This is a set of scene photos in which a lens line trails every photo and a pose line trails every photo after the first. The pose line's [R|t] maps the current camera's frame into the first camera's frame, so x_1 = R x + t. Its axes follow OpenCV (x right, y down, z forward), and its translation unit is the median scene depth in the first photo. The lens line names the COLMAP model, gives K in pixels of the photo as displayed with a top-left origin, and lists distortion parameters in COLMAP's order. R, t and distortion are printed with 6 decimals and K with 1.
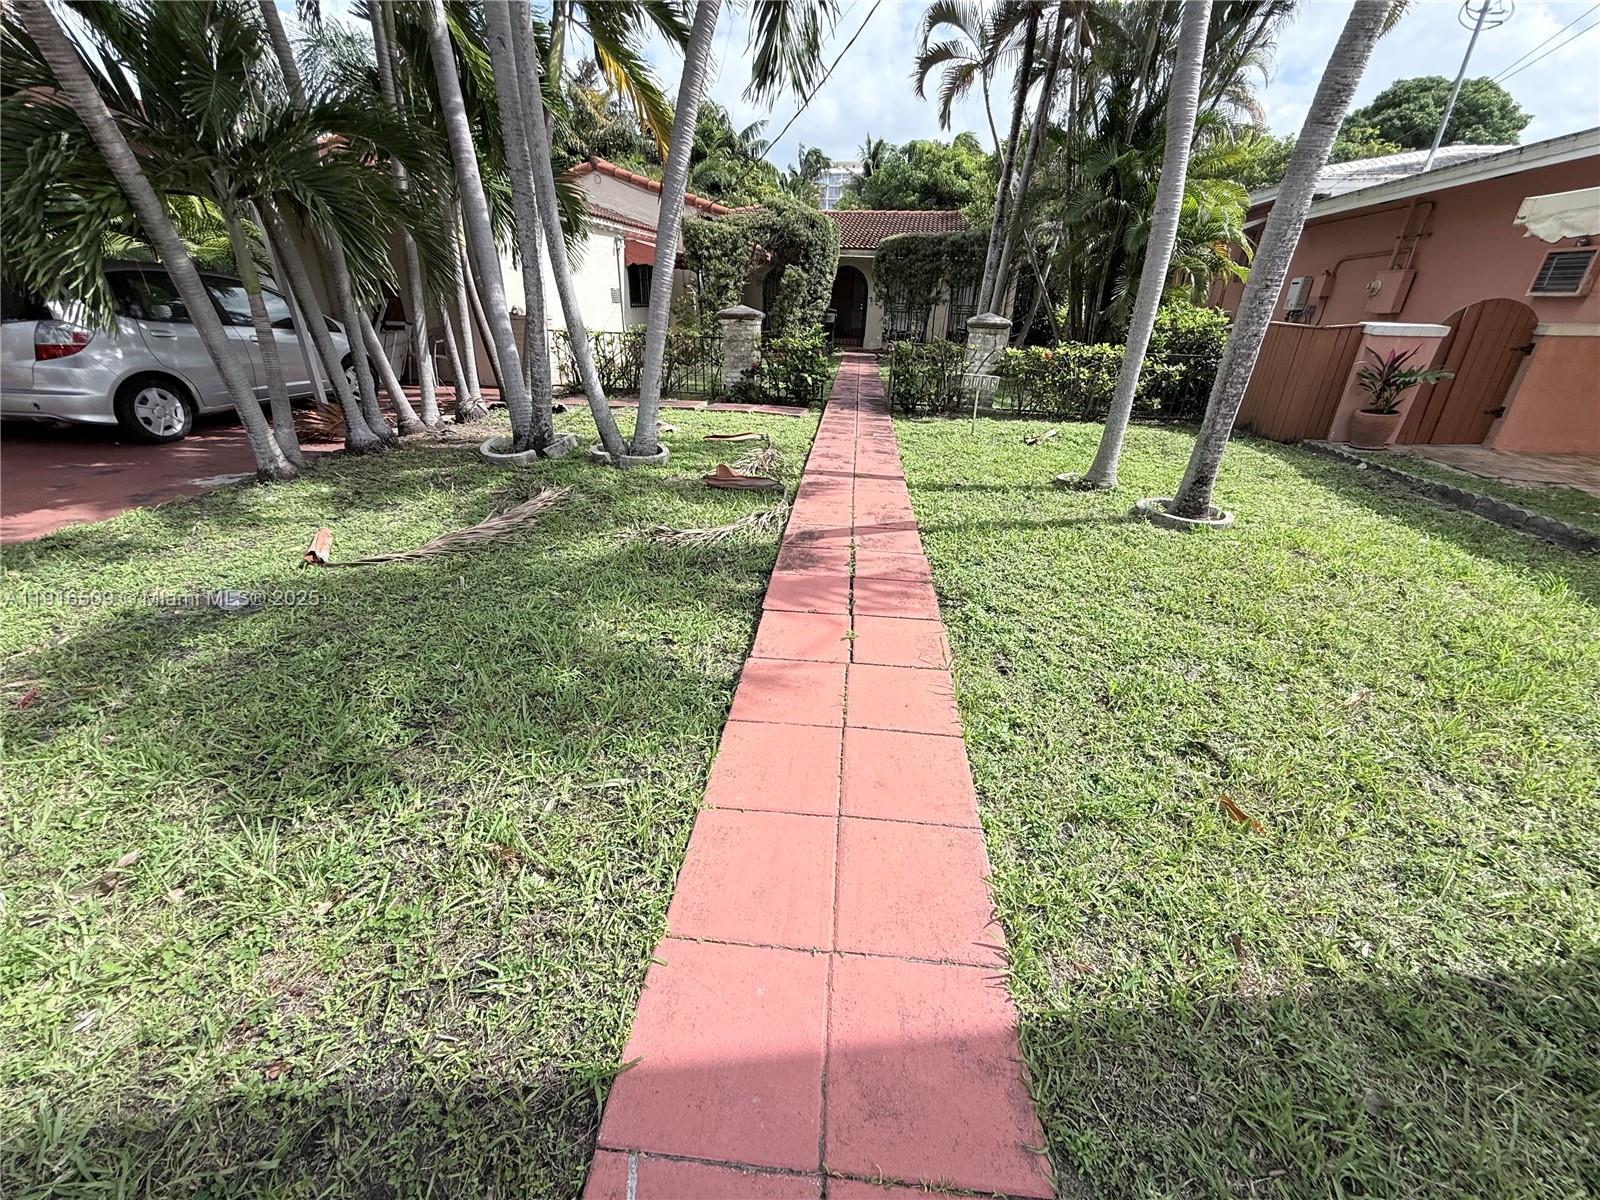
lens RADIAL K [[636.0, 0, 796.1], [0, 636.0, 602.3], [0, 0, 1]] dist [0.001015, -0.000511]
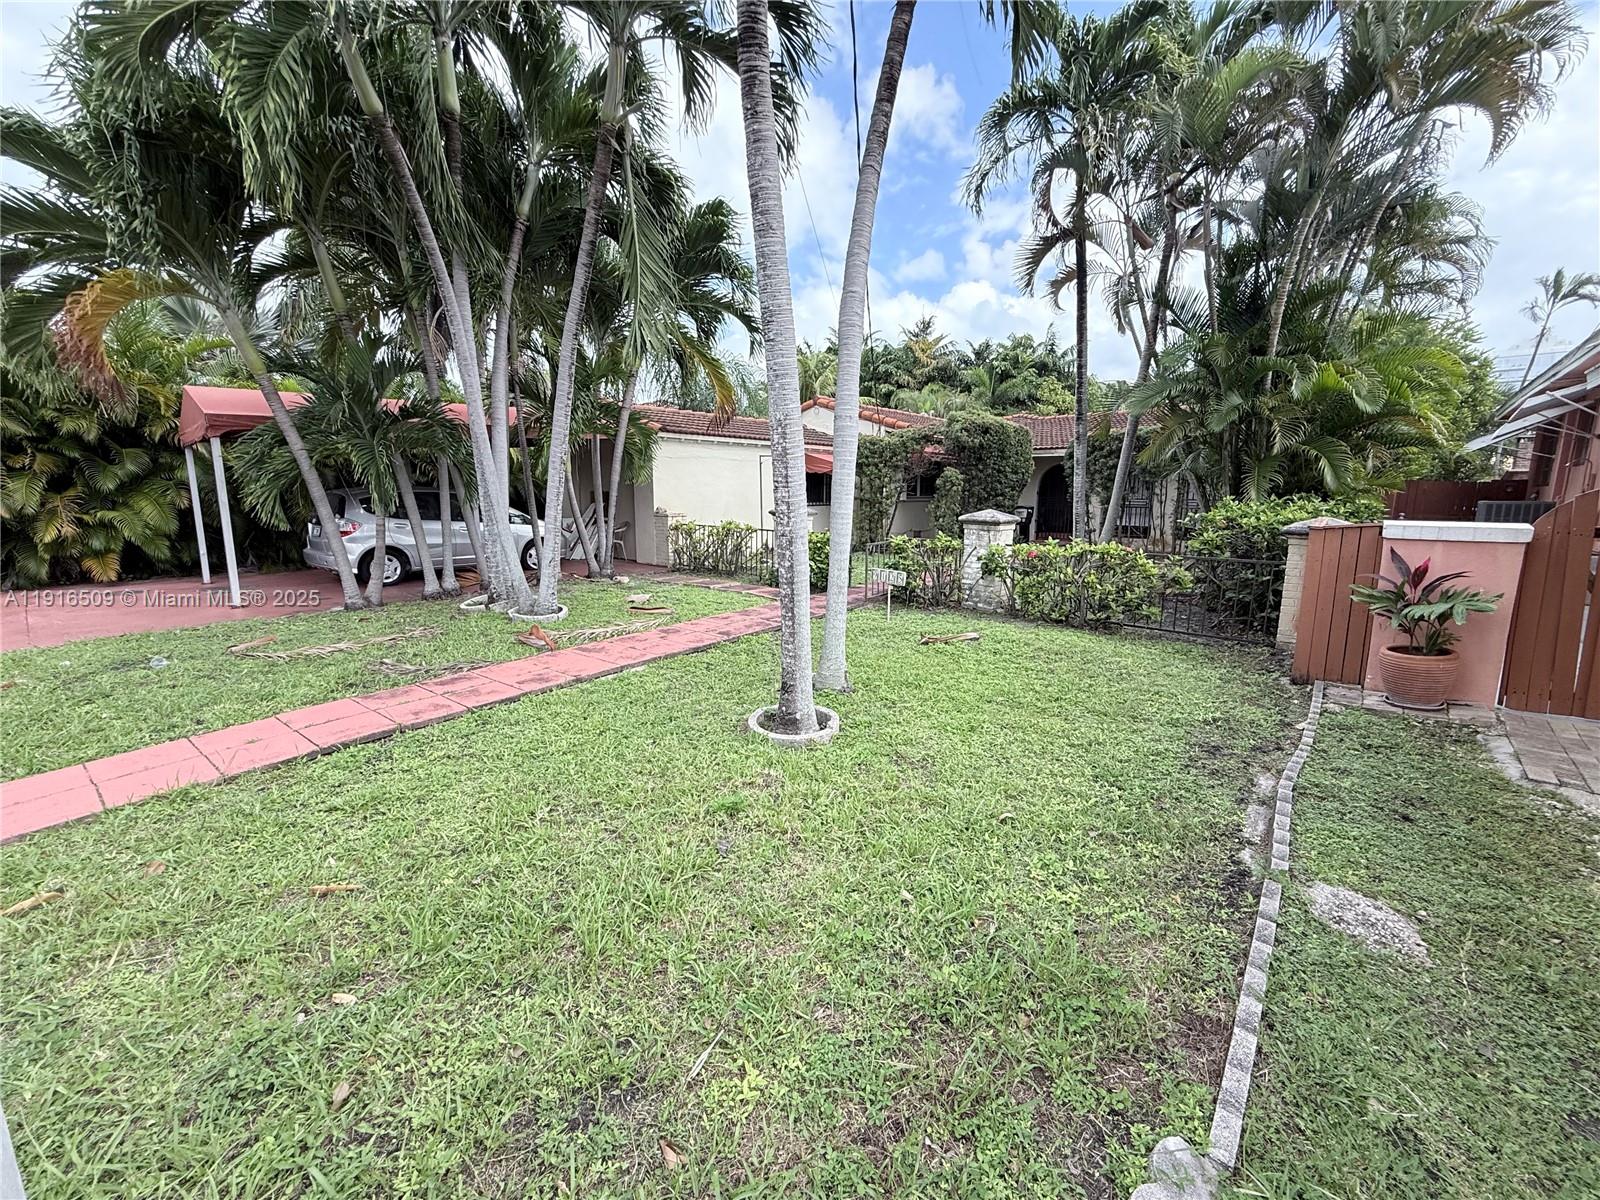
lens RADIAL K [[636.0, 0, 796.1], [0, 636.0, 602.3], [0, 0, 1]] dist [0.001015, -0.000511]
pose [[0.845174, 0.069778, -0.529917, 0.721835], [-0.213686, 0.952873, -0.215338, -0.074809], [0.489918, 0.295234, 0.820254, 0.159374]]
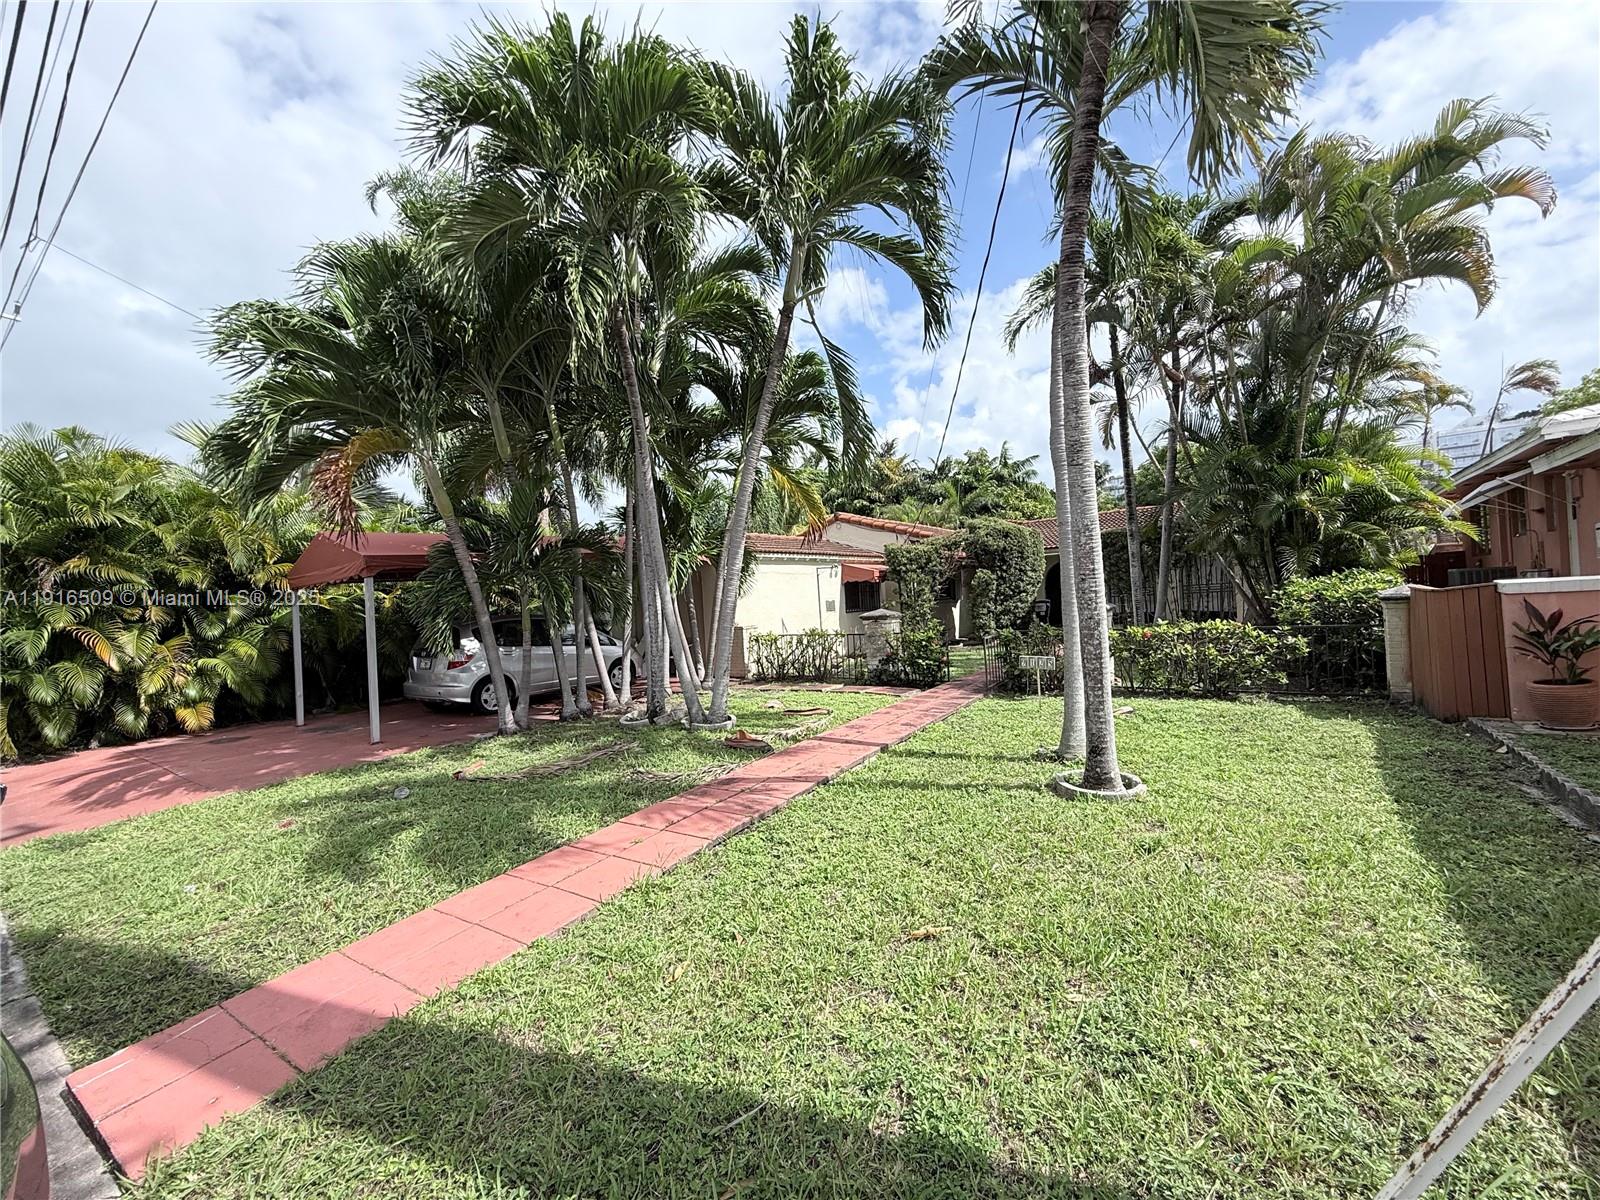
lens RADIAL K [[636.0, 0, 796.1], [0, 636.0, 602.3], [0, 0, 1]] dist [0.001015, -0.000511]
pose [[0.883482, -0.077606, -0.461992, 0.455962], [-0.125622, 0.910818, -0.393231, 0.034206], [0.451307, 0.405449, 0.794942, -0.076470]]
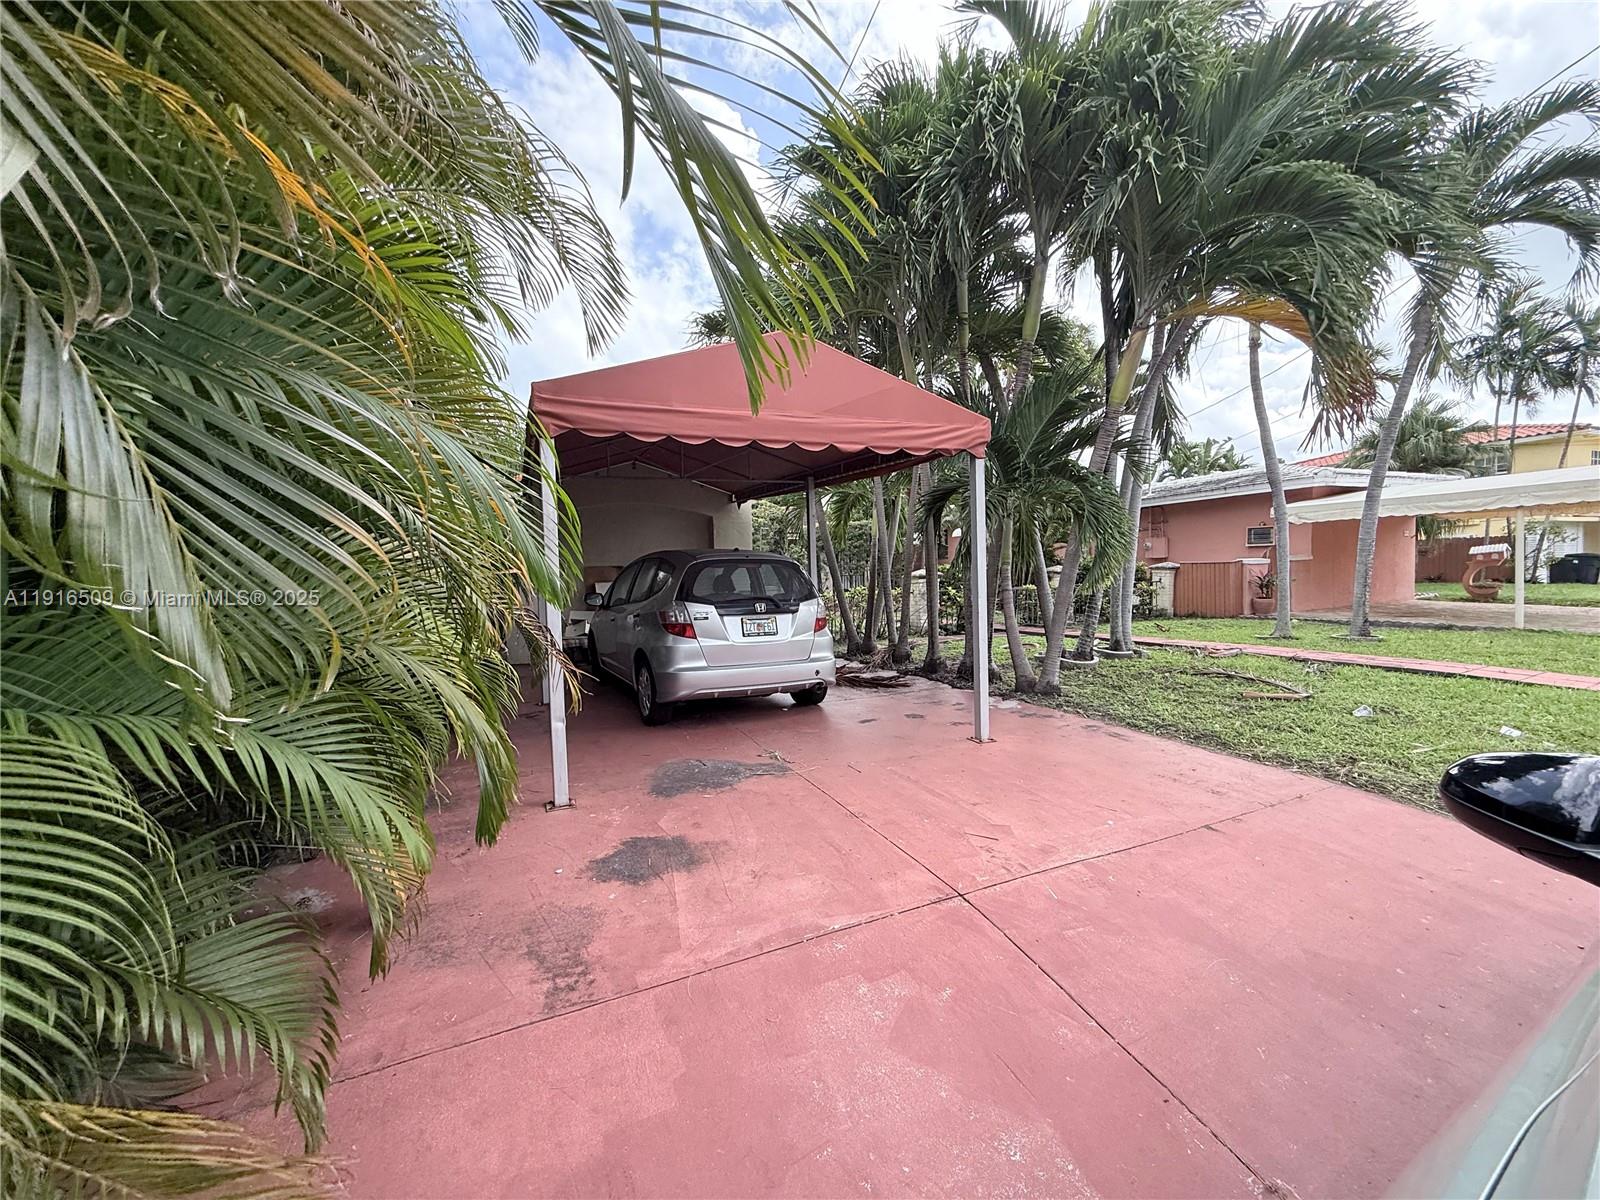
lens RADIAL K [[636.0, 0, 796.1], [0, 636.0, 602.3], [0, 0, 1]] dist [0.001015, -0.000511]
pose [[0.837996, -0.074149, 0.540615, -1.434628], [0.275825, 0.912398, -0.302408, -0.085771], [-0.470833, 0.402532, 0.785038, 0.113991]]
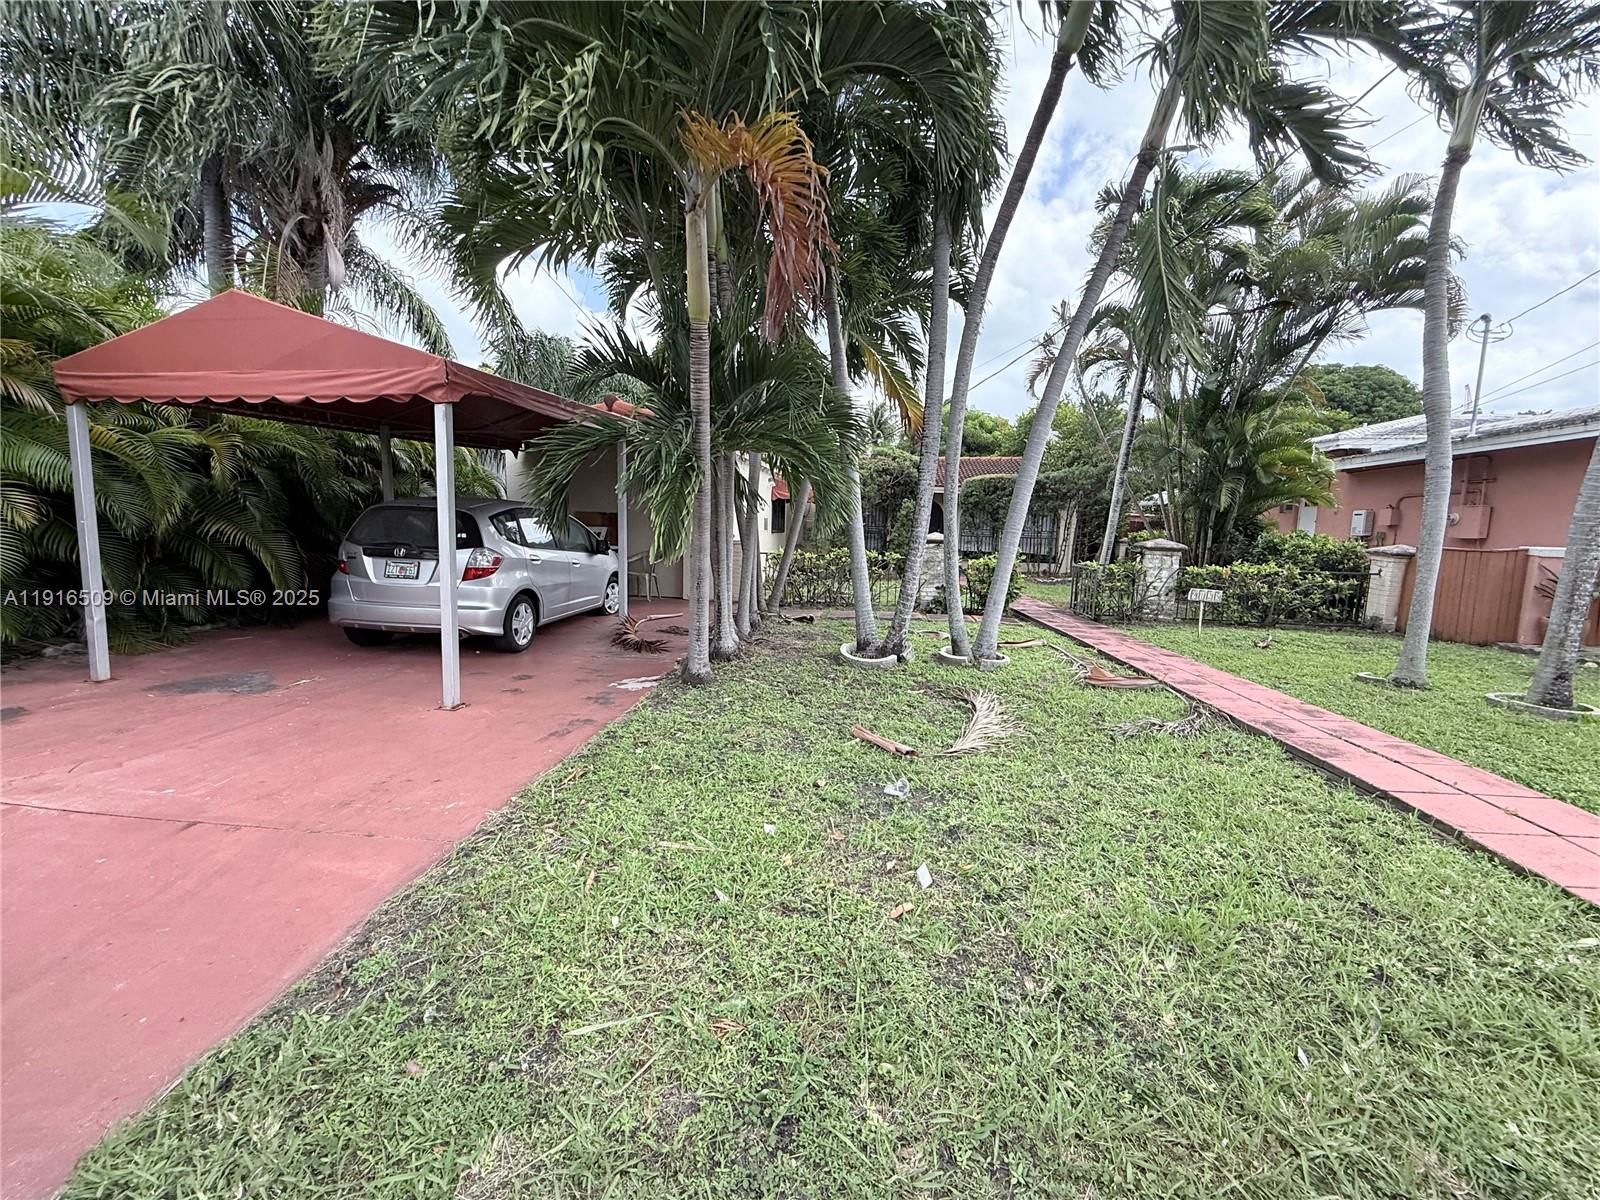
lens RADIAL K [[636.0, 0, 796.1], [0, 636.0, 602.3], [0, 0, 1]] dist [0.001015, -0.000511]
pose [[0.999612, -0.004206, 0.027519, -0.495640], [0.012735, 0.948122, -0.317653, 0.016943], [-0.024755, 0.317880, 0.947808, -0.055419]]
